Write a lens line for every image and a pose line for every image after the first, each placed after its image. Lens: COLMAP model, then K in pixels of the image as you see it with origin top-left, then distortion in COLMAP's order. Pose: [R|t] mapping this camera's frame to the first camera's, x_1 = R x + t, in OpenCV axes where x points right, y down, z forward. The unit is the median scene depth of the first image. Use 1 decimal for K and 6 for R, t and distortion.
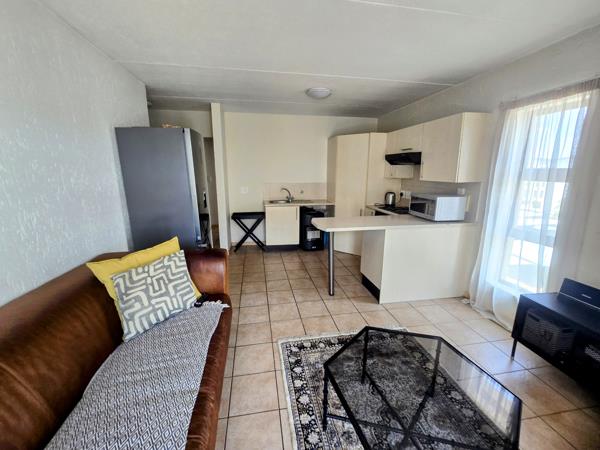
lens RADIAL K [[245.5, 0, 298.8], [0, 245.5, 222.8], [0, 0, 1]] dist [-0.016806, -0.000096]
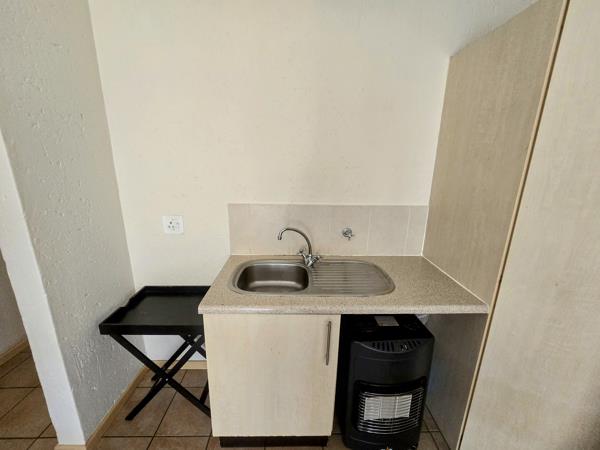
lens RADIAL K [[245.5, 0, 298.8], [0, 245.5, 222.8], [0, 0, 1]] dist [-0.016806, -0.000096]
pose [[0.989292, 0.053948, -0.135613, -0.022859], [-0.049949, 0.998216, 0.032720, -0.328772], [0.137137, -0.025596, 0.990221, 1.519806]]
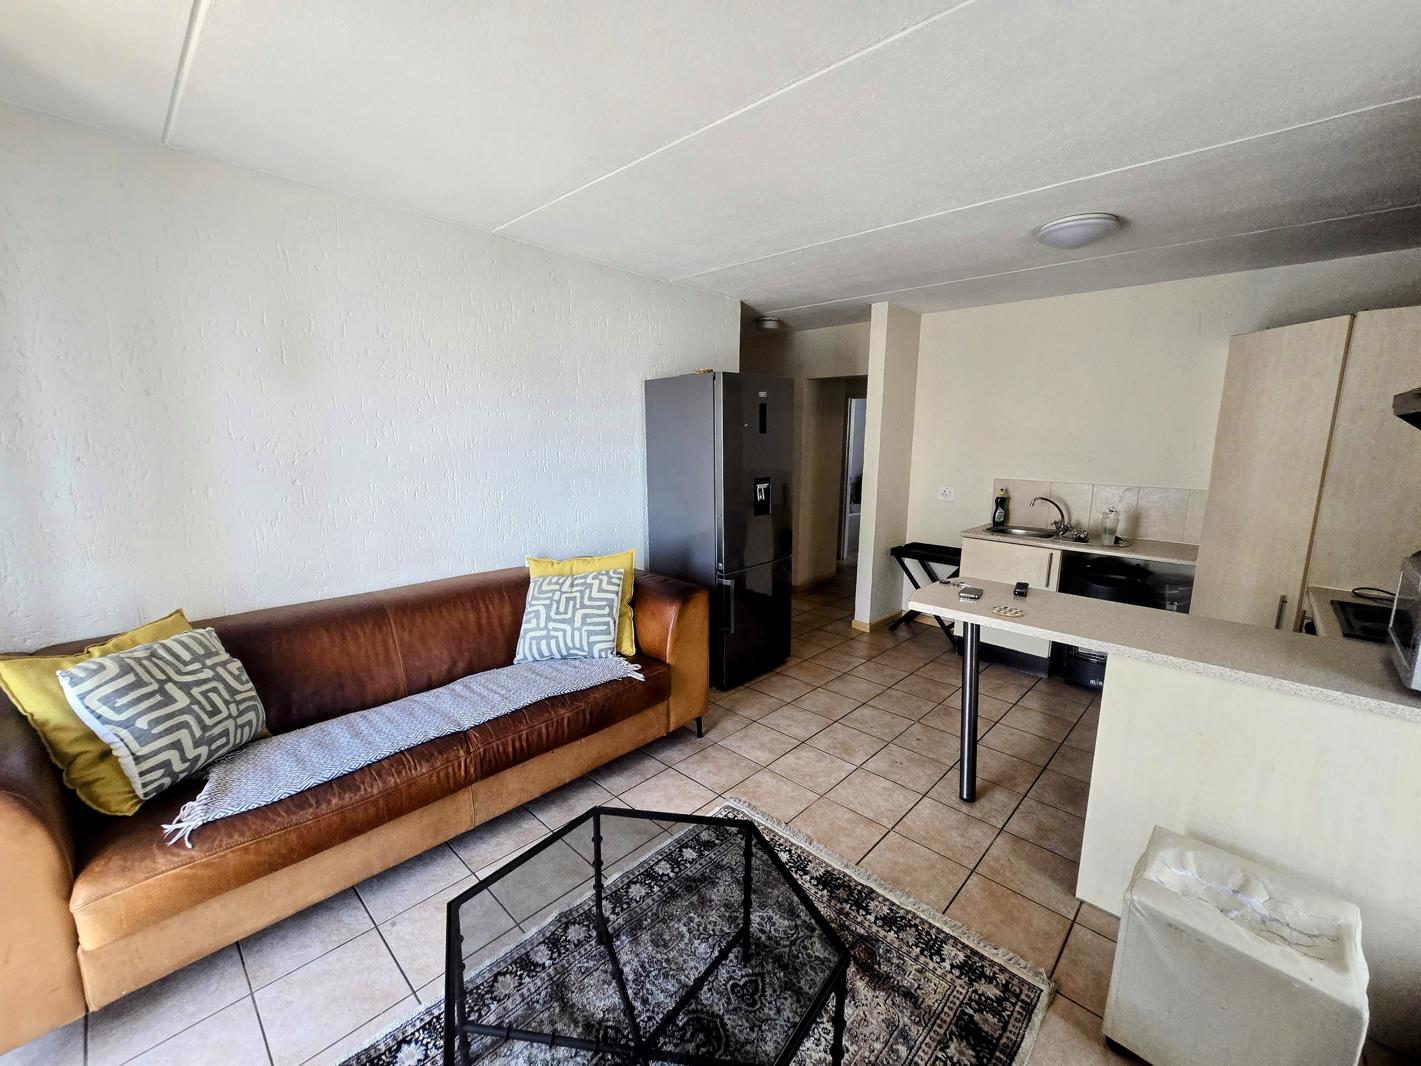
lens RADIAL K [[585.4, 0, 706.2], [0, 585.4, 531.3], [0, 0, 1]] dist [-0.003614, -0.000139]
pose [[0.592426, 0.133816, -0.794434, 0.723413], [-0.180197, 0.983135, 0.031224, -0.060503], [0.785214, 0.124657, 0.606547, 0.201431]]
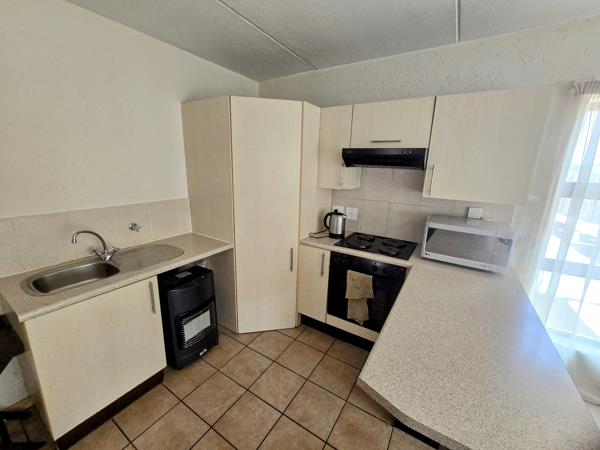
lens RADIAL K [[247.2, 0, 298.2], [0, 247.2, 224.3], [0, 0, 1]] dist [-0.003614, -0.000139]
pose [[0.675380, -0.157233, 0.720514, -0.215916], [0.128230, 0.987162, 0.095224, -0.301769], [-0.726236, 0.028079, 0.686871, 1.192796]]
